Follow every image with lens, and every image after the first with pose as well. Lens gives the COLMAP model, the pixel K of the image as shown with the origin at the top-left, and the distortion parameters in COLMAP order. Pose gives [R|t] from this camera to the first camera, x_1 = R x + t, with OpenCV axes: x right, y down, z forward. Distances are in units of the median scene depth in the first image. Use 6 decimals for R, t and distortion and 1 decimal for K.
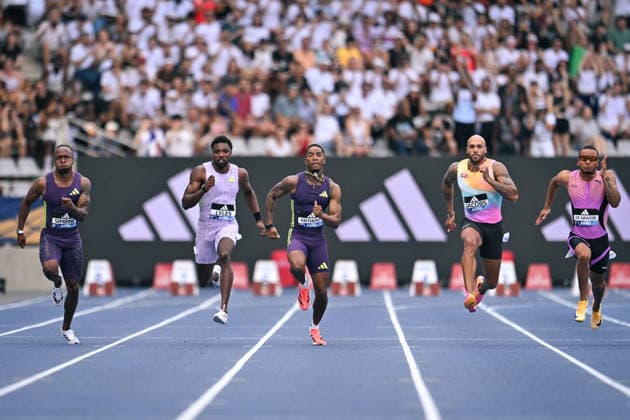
lens RADIAL K [[4290.6, 0, 315.0], [0, 4290.6, 210.0], [0, 0, 1]] dist [-1.771242, -15.114911]
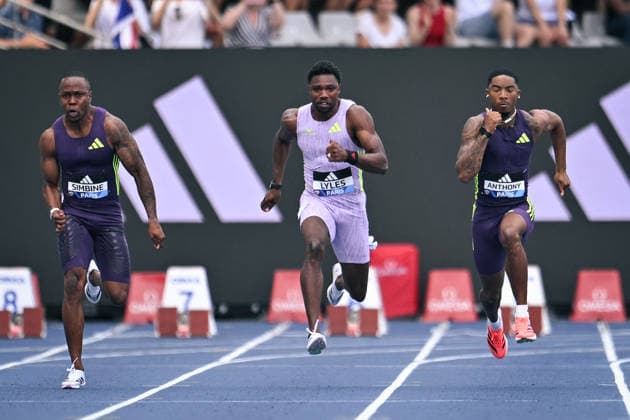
lens RADIAL K [[4290.6, 0, 315.0], [0, 4290.6, 210.0], [0, 0, 1]] dist [-1.771242, -15.114911]
pose [[0.999317, -0.004092, -0.036715, 0.001639], [0.004238, 0.999983, 0.003912, 0.003829], [0.036698, -0.004065, 0.999318, 0.516475]]
